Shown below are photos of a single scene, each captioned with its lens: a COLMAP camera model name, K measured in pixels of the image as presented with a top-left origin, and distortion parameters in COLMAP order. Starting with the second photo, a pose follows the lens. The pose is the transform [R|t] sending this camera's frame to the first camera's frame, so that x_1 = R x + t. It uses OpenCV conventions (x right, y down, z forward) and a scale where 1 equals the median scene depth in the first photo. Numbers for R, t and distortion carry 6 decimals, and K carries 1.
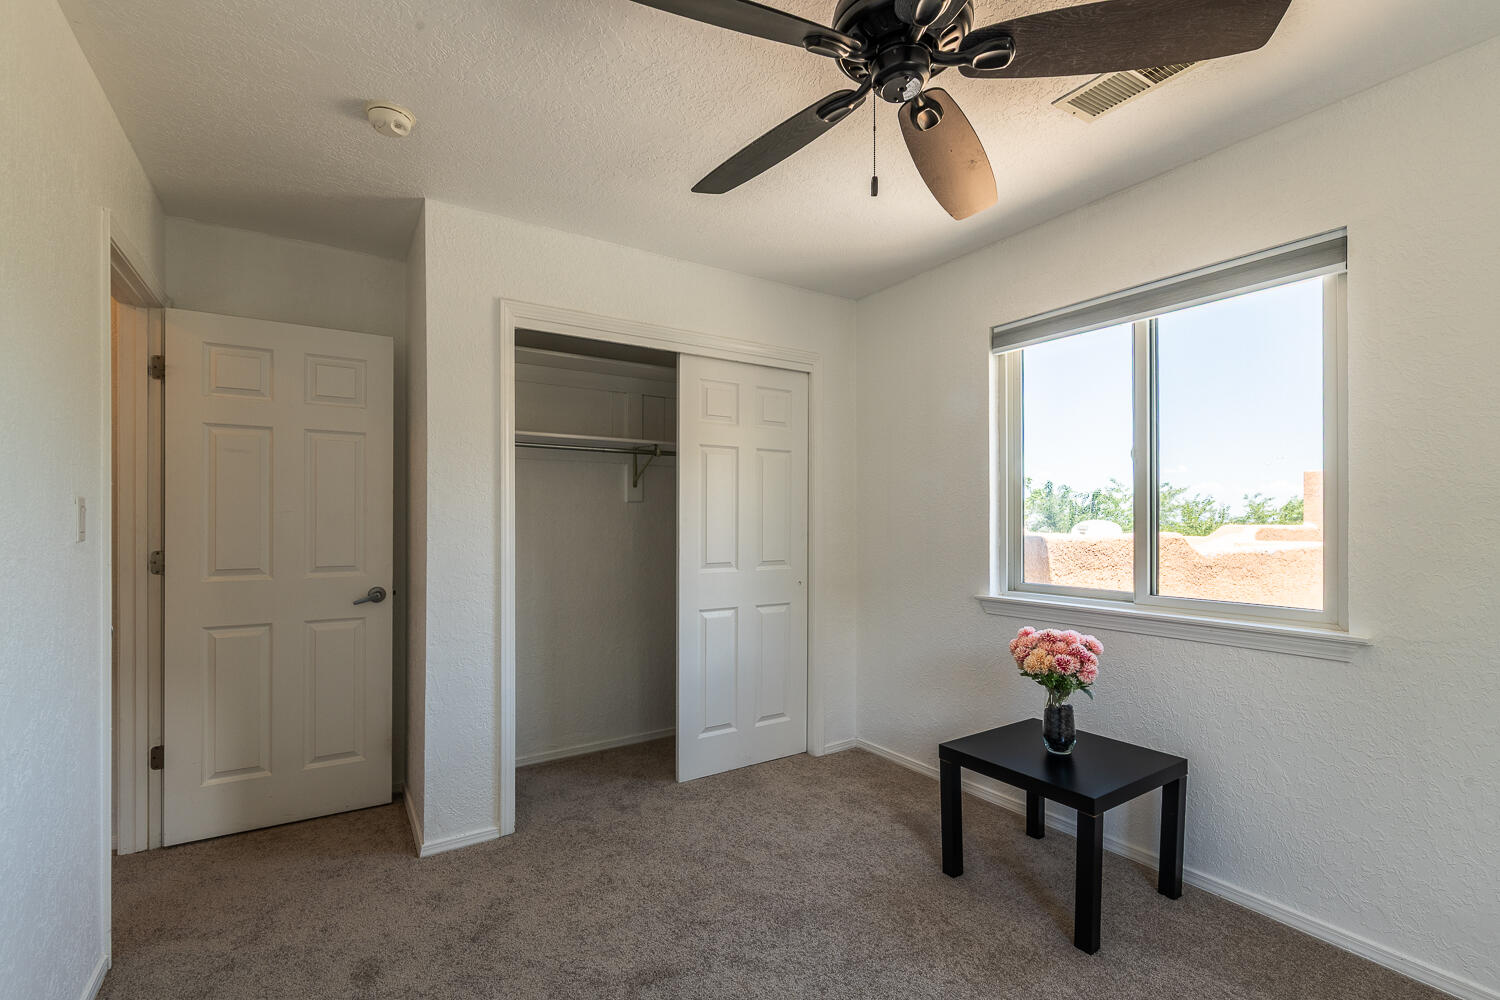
lens RADIAL K [[684.4, 0, 773.4], [0, 684.4, 521.2], [0, 0, 1]] dist [0.001887, -0.000244]
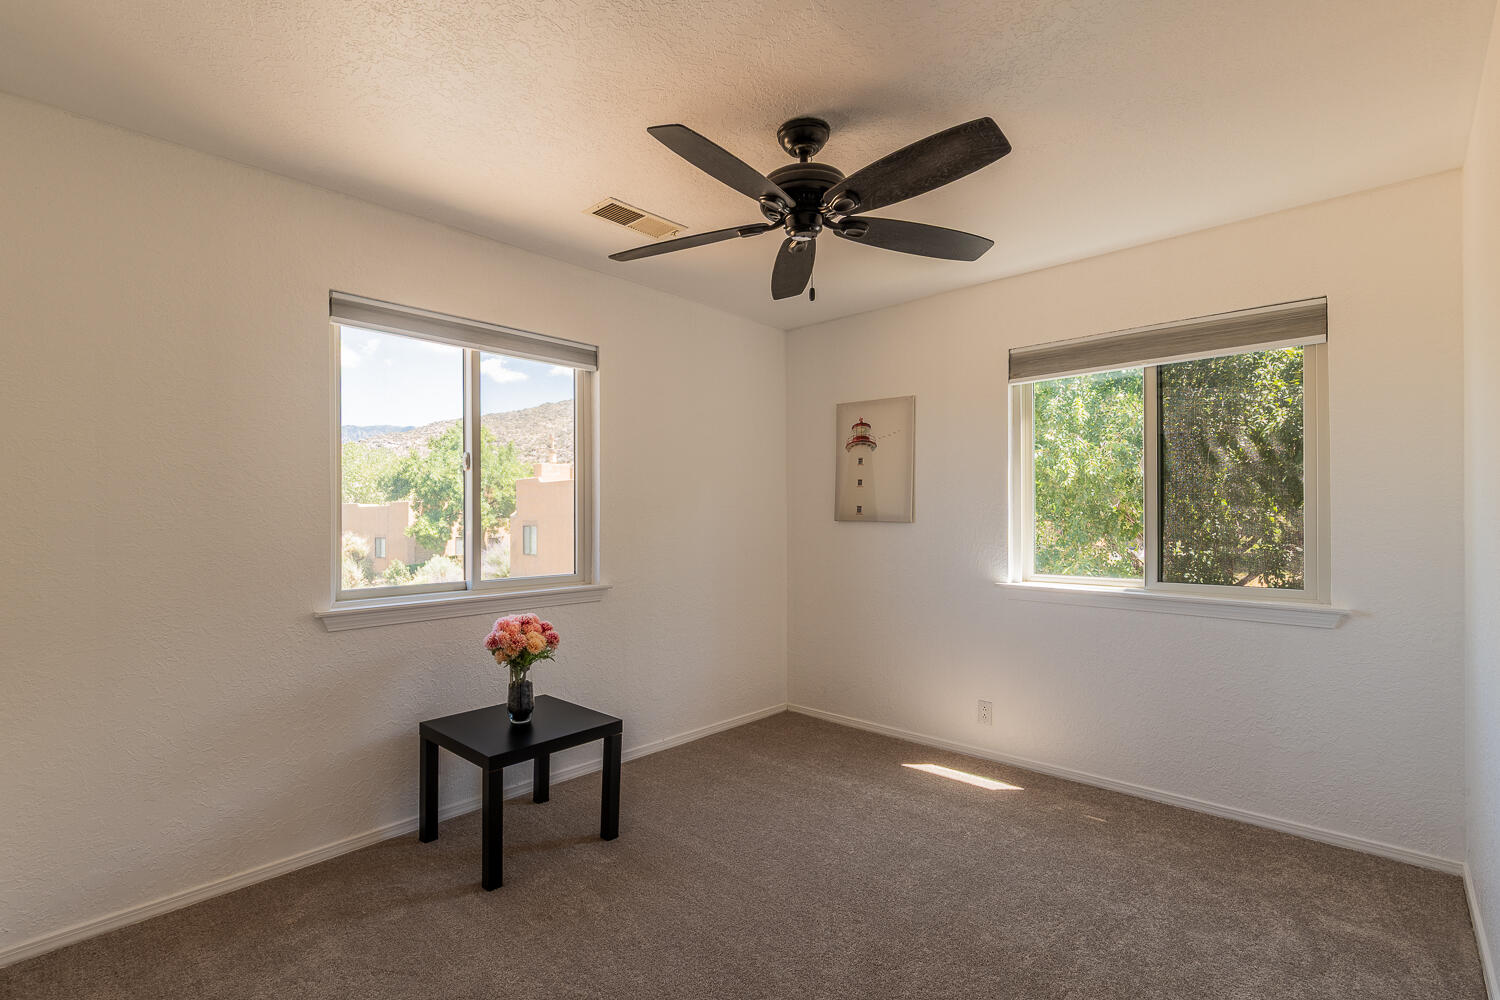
lens RADIAL K [[684.4, 0, 723.3], [0, 684.4, 513.5], [0, 0, 1]] dist [0.001887, -0.000244]
pose [[-0.213394, 0.005502, 0.976951, -0.589015], [0.008963, 0.999953, -0.003674, -0.001664], [-0.976925, 0.007972, -0.213433, 0.697159]]
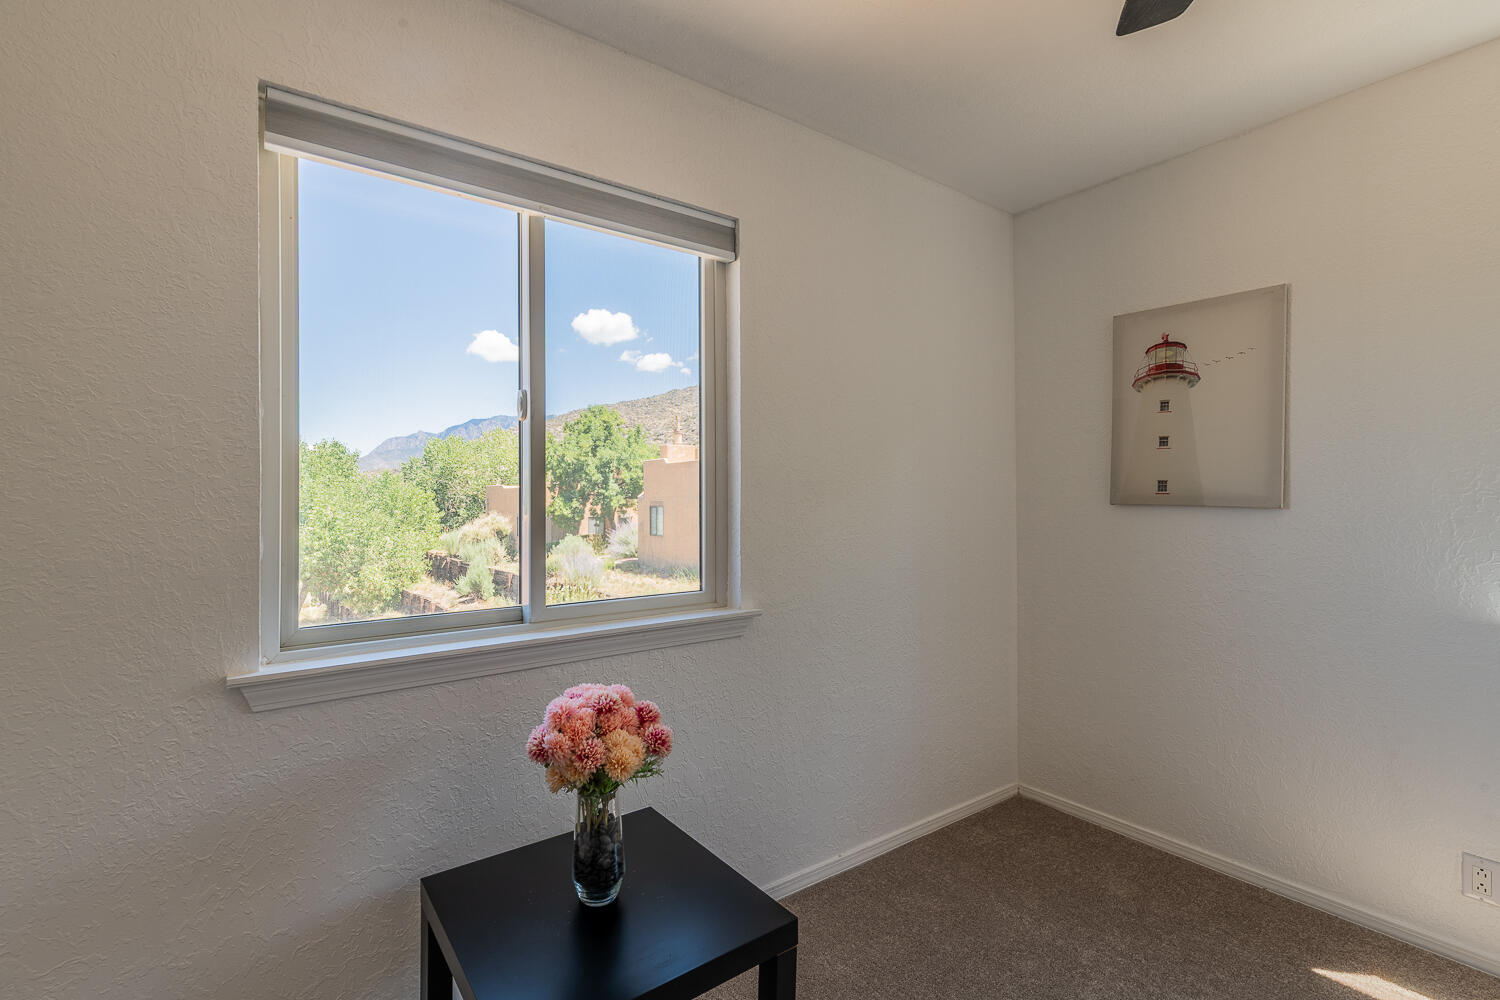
lens RADIAL K [[684.4, 0, 703.7], [0, 684.4, 488.3], [0, 0, 1]] dist [0.001887, -0.000244]
pose [[-0.007194, 0.014352, 0.999871, -0.133317], [0.008699, 0.999860, -0.014289, -0.002675], [-0.999936, 0.008595, -0.007318, 0.697451]]
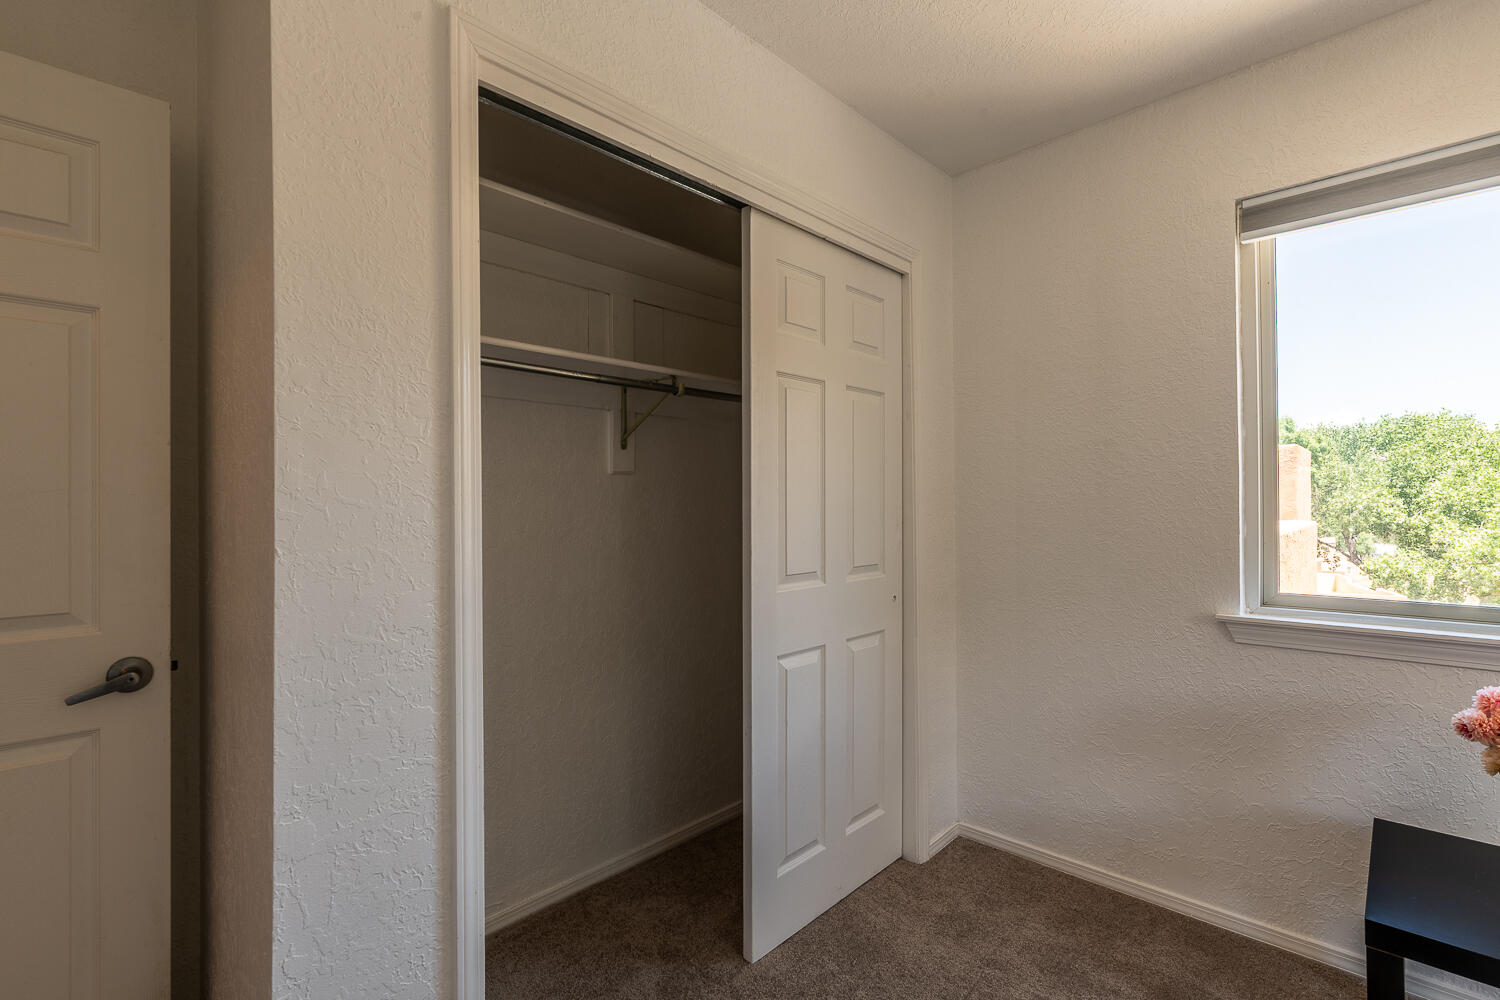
lens RADIAL K [[684.4, 0, 751.9], [0, 684.4, 502.0], [0, 0, 1]] dist [0.001887, -0.000244]
pose [[0.978379, -0.006625, 0.206712, -0.260095], [0.007257, 0.999971, -0.002302, 0.000121], [-0.206690, 0.003753, 0.978399, 0.454333]]
